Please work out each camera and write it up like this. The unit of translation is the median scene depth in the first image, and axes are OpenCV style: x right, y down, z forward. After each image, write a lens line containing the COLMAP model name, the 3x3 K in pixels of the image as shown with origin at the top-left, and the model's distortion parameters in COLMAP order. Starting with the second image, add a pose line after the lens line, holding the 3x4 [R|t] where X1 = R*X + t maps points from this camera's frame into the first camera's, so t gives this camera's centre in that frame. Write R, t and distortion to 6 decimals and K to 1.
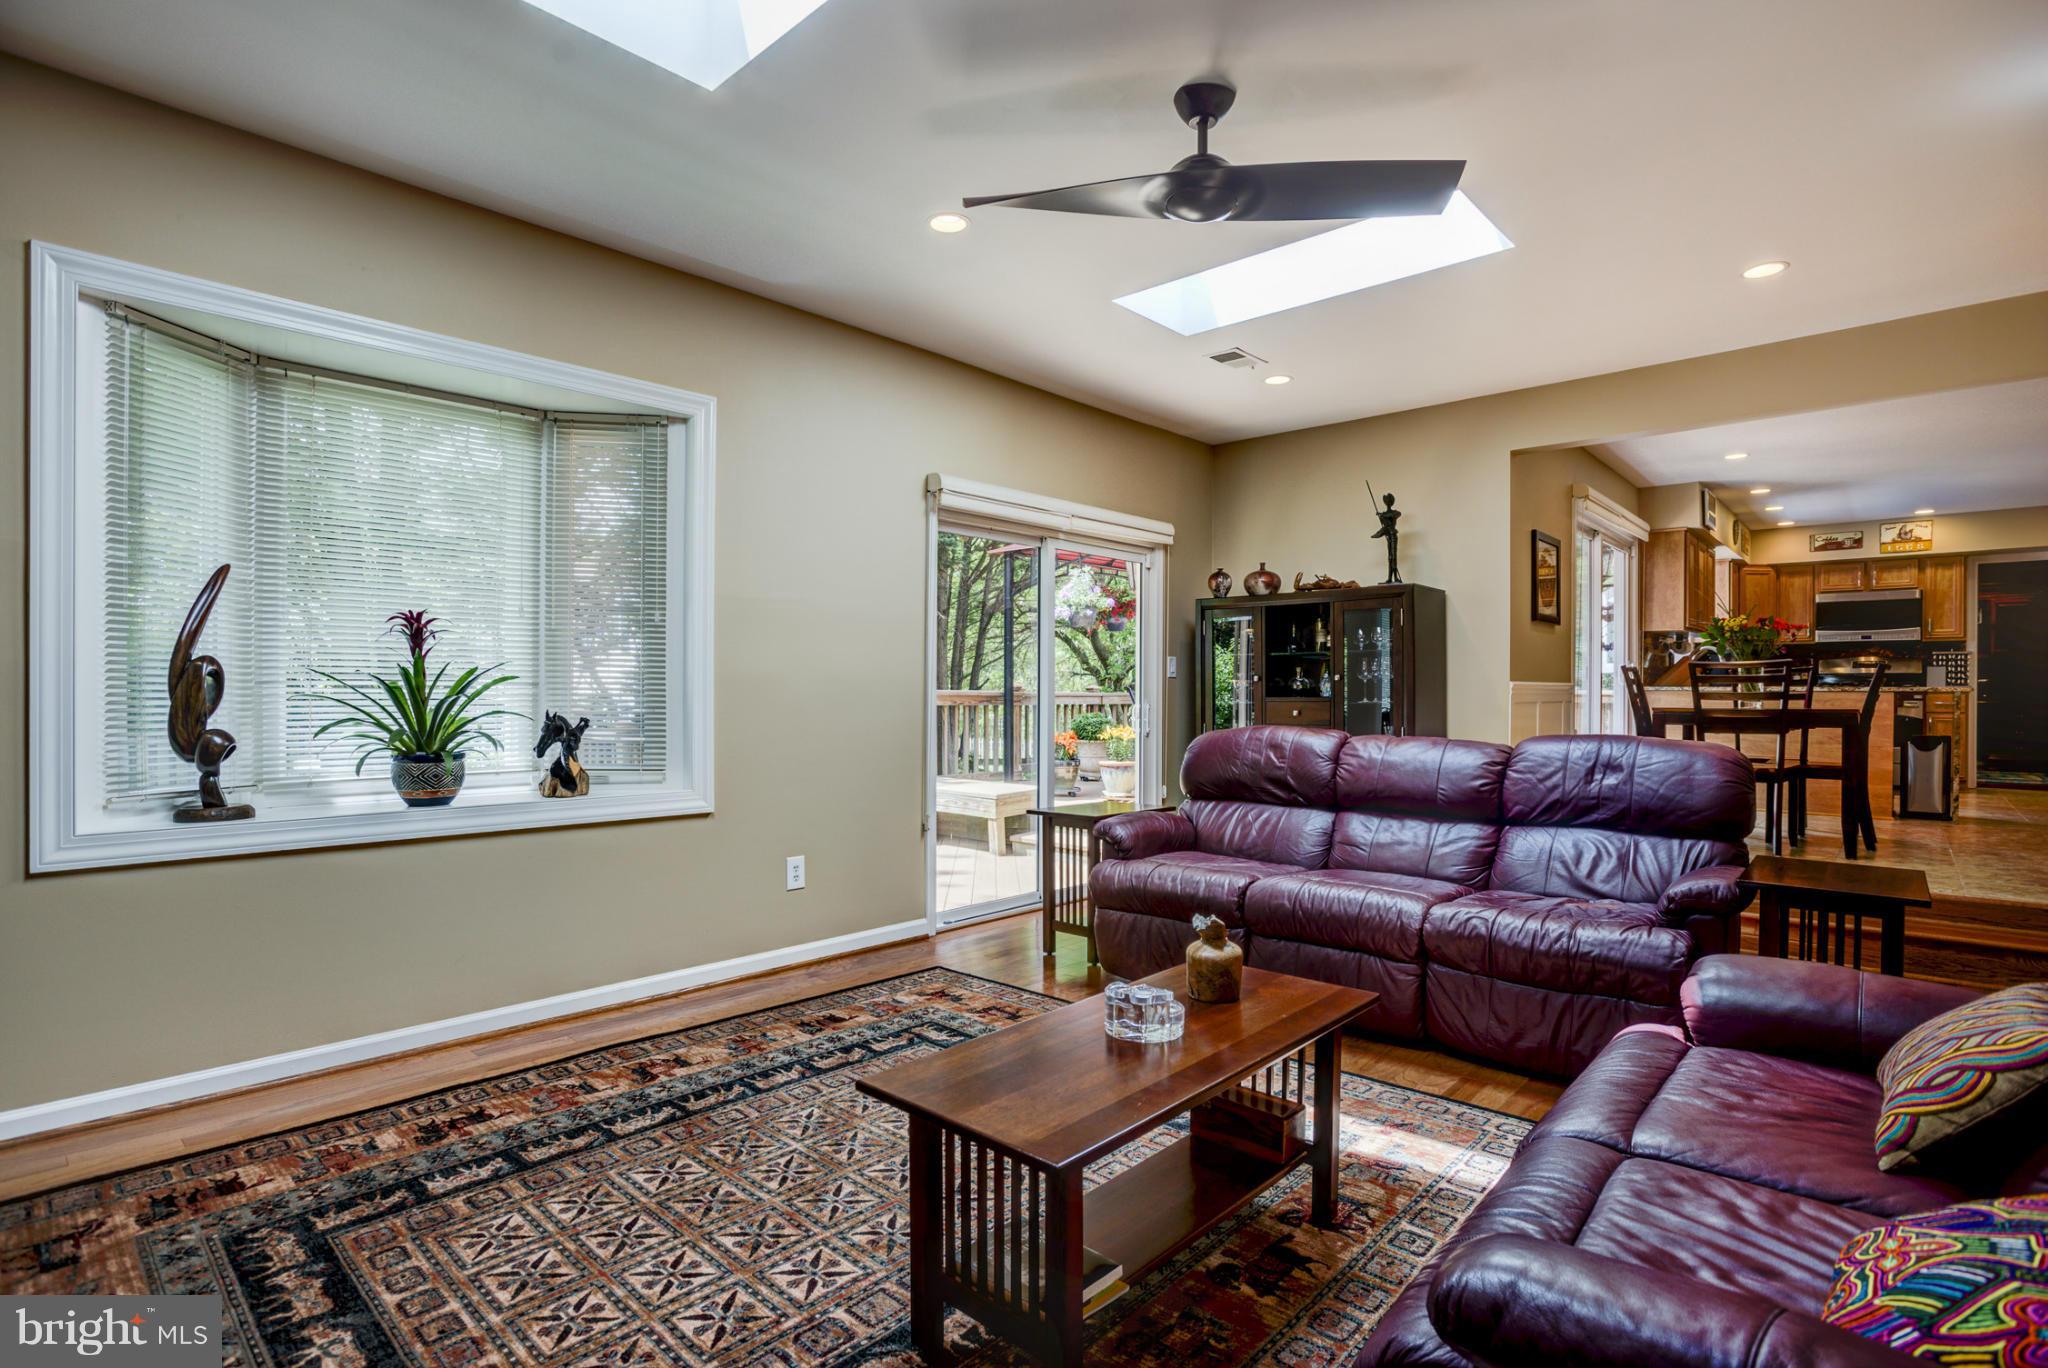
lens RADIAL K [[1052.0, 0, 1007.5], [0, 1052.0, 702.9], [0, 0, 1]] dist [-0.063696, 0.027845]
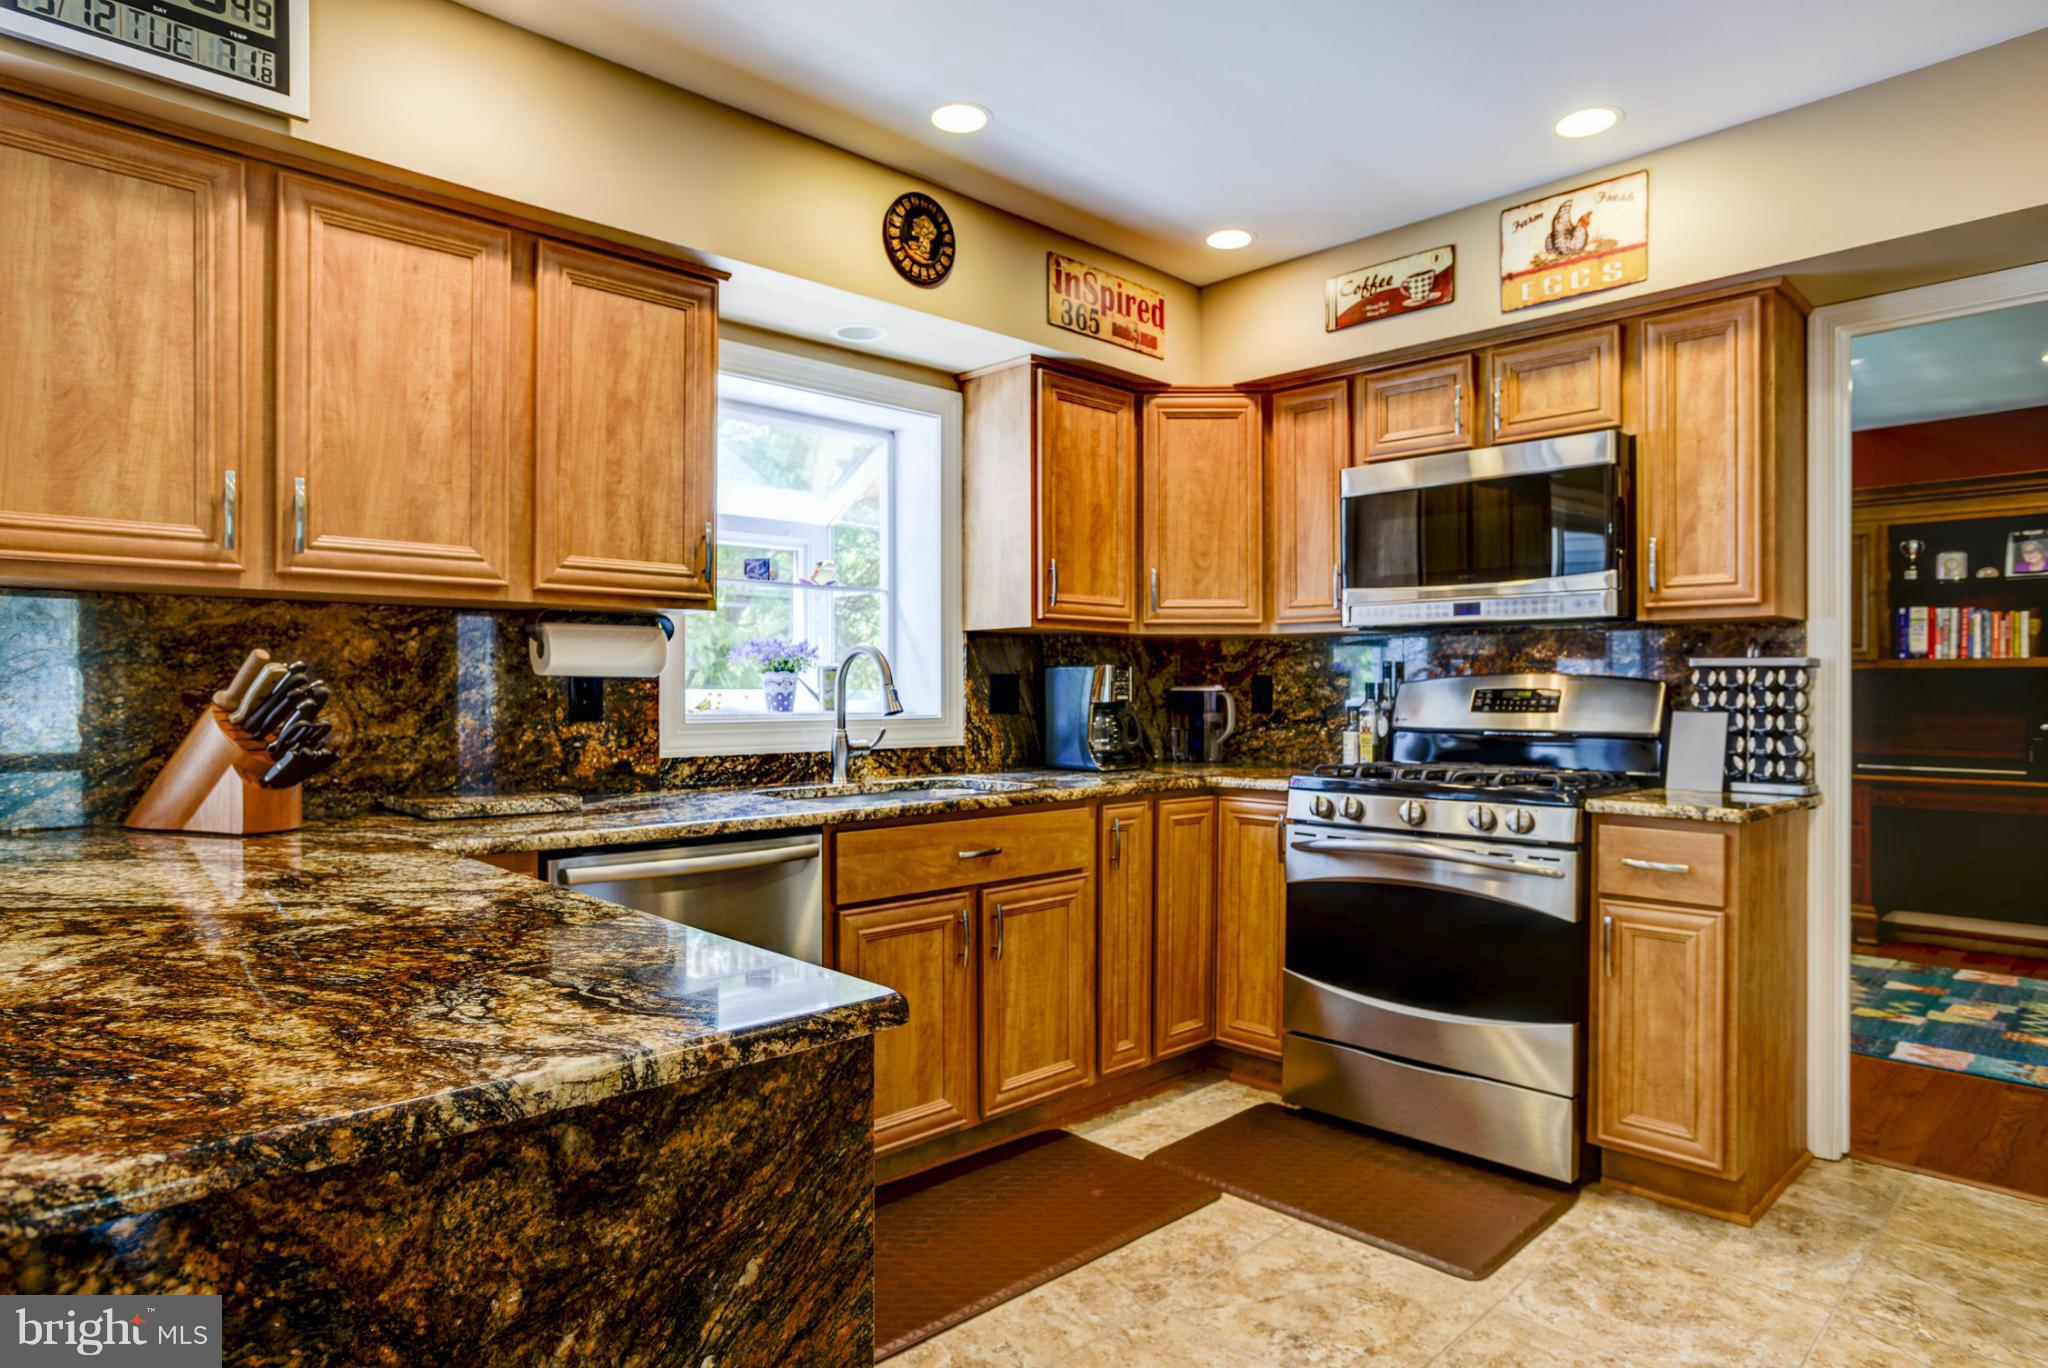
lens RADIAL K [[1180.5, 0, 1009.1], [0, 1180.5, 692.7], [0, 0, 1]] dist [-0.062196, 0.049790]
pose [[0.997642, -0.001224, -0.068624, 0.753088], [0.000764, 0.999977, -0.006725, -0.039359], [0.068630, 0.006657, 0.997620, 0.677299]]
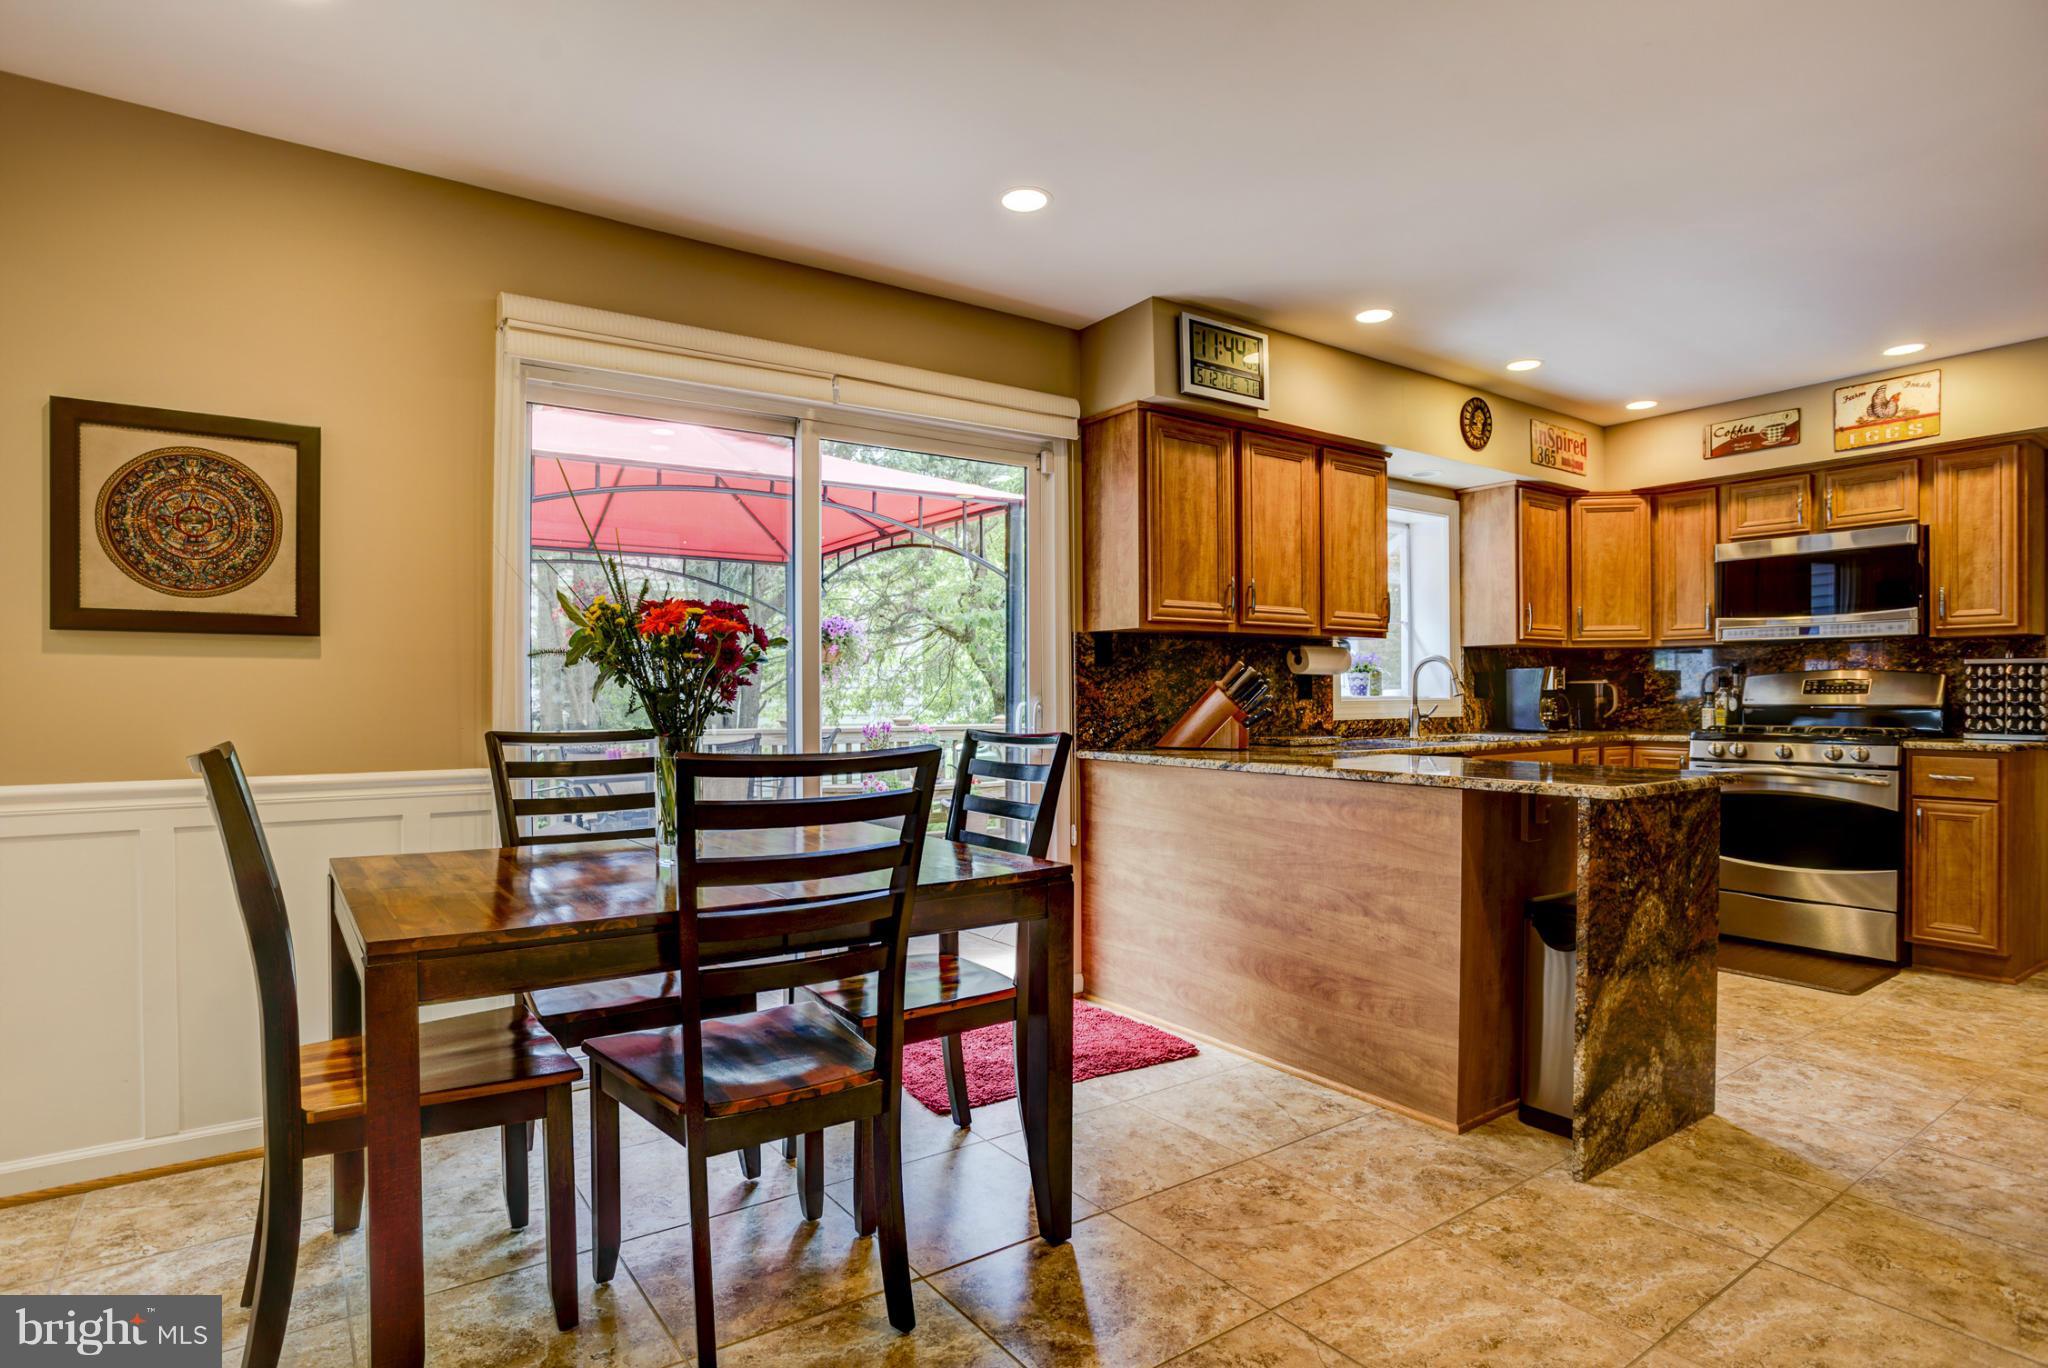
lens RADIAL K [[1052.0, 0, 1007.5], [0, 1052.0, 702.9], [0, 0, 1]] dist [-0.063696, 0.027845]
pose [[0.972236, -0.004691, -0.233955, 0.604282], [0.004493, 0.999989, -0.001382, -0.032389], [0.233959, 0.000292, 0.972247, 0.460780]]
